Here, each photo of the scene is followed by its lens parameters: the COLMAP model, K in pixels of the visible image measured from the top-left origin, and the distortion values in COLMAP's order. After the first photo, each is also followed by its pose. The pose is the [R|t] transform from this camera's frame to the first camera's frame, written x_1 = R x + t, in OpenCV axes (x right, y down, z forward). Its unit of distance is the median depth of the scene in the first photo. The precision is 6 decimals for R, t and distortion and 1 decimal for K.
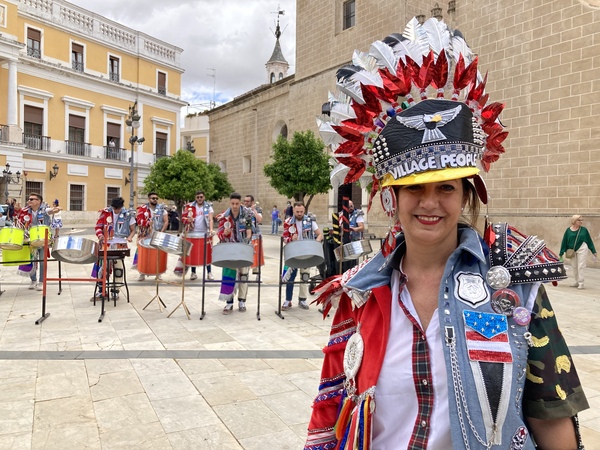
lens RADIAL K [[472.4, 0, 279.1], [0, 472.4, 222.6], [0, 0, 1]] dist [0.053121, -0.054712]
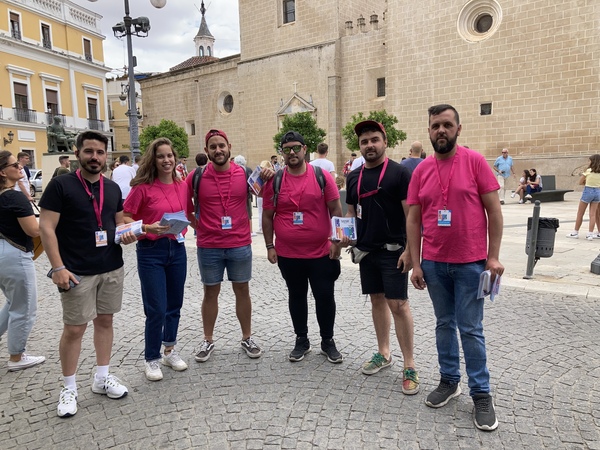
lens RADIAL K [[472.4, 0, 279.1], [0, 472.4, 222.6], [0, 0, 1]] dist [0.053121, -0.054712]
pose [[0.959882, -0.069756, 0.271589, -0.180043], [0.045323, 0.994423, 0.095226, 0.005639], [-0.276717, -0.079096, 0.957691, -0.184189]]
